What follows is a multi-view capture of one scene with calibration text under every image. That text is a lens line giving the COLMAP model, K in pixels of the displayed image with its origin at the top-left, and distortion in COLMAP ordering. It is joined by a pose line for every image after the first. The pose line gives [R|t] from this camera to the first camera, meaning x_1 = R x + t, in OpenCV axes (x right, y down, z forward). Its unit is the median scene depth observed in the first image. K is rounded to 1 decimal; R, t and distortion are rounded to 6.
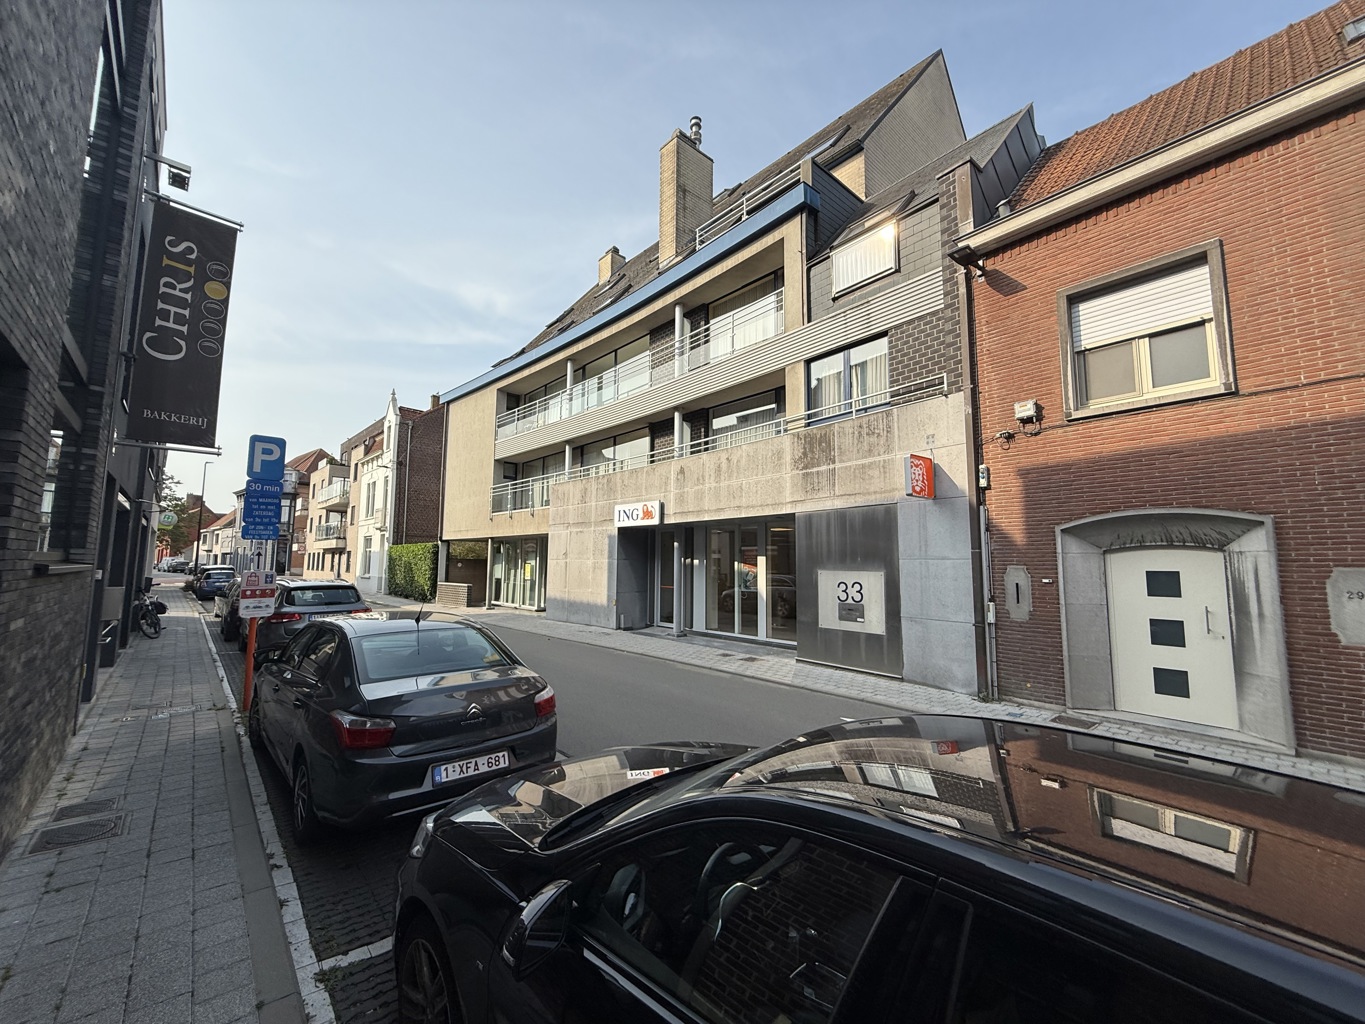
lens RADIAL K [[543.4, 0, 676.5], [0, 543.4, 509.7], [0, 0, 1]] dist [0.003435, 0.000151]
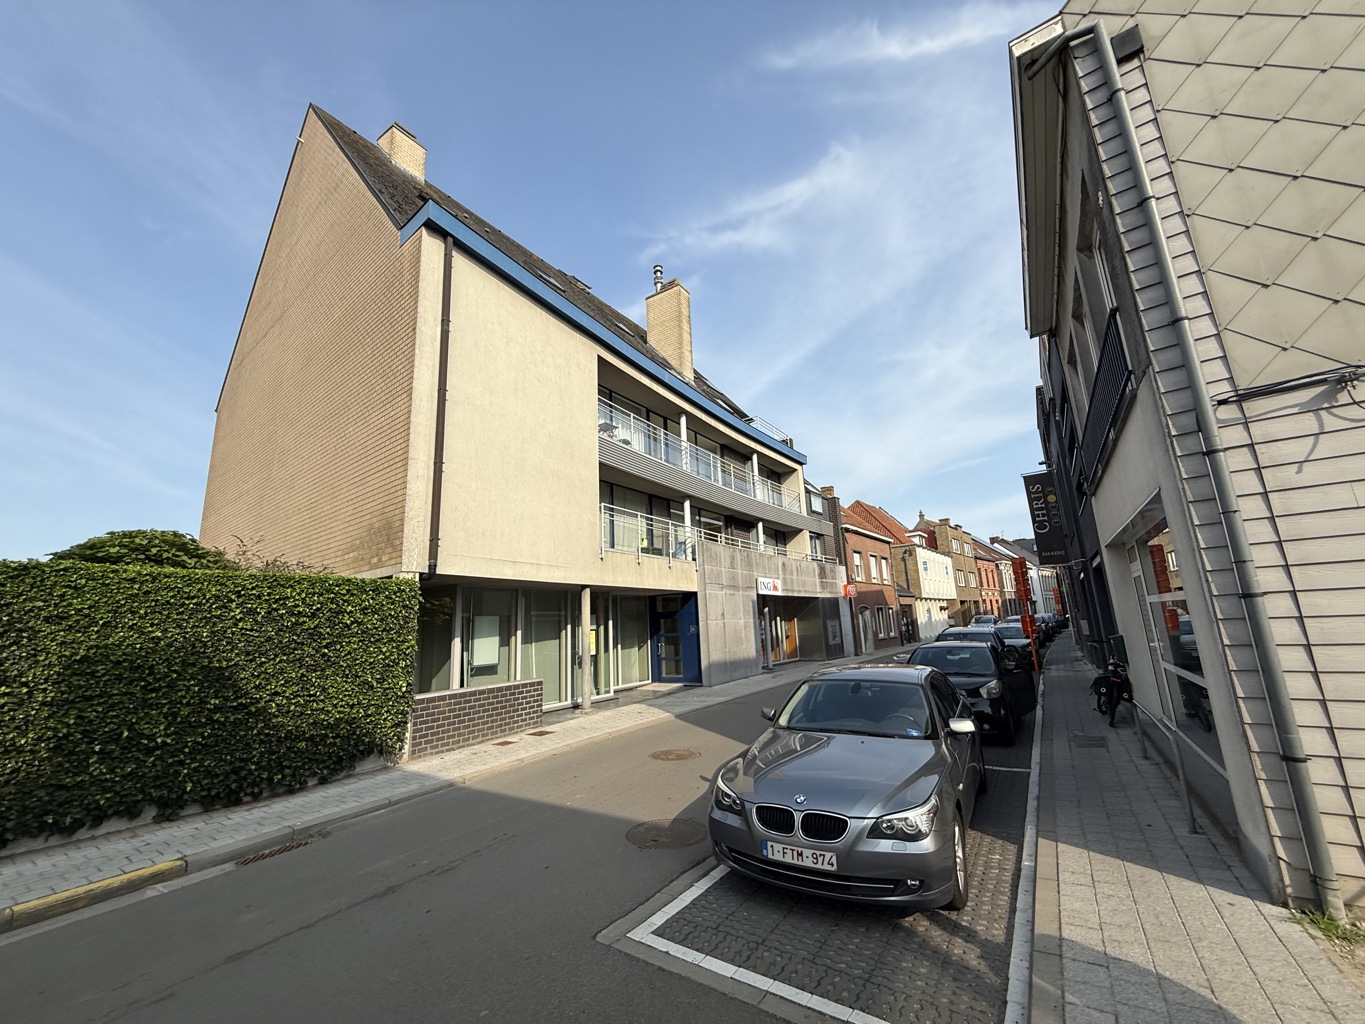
lens RADIAL K [[542.6, 0, 678.1], [0, 542.6, 512.0], [0, 0, 1]] dist [0.001802, 0.000042]
pose [[-0.243464, 0.206067, 0.947767, -1.355824], [-0.051380, 0.973058, -0.224764, 0.145373], [-0.968548, -0.103419, -0.226317, 1.520567]]
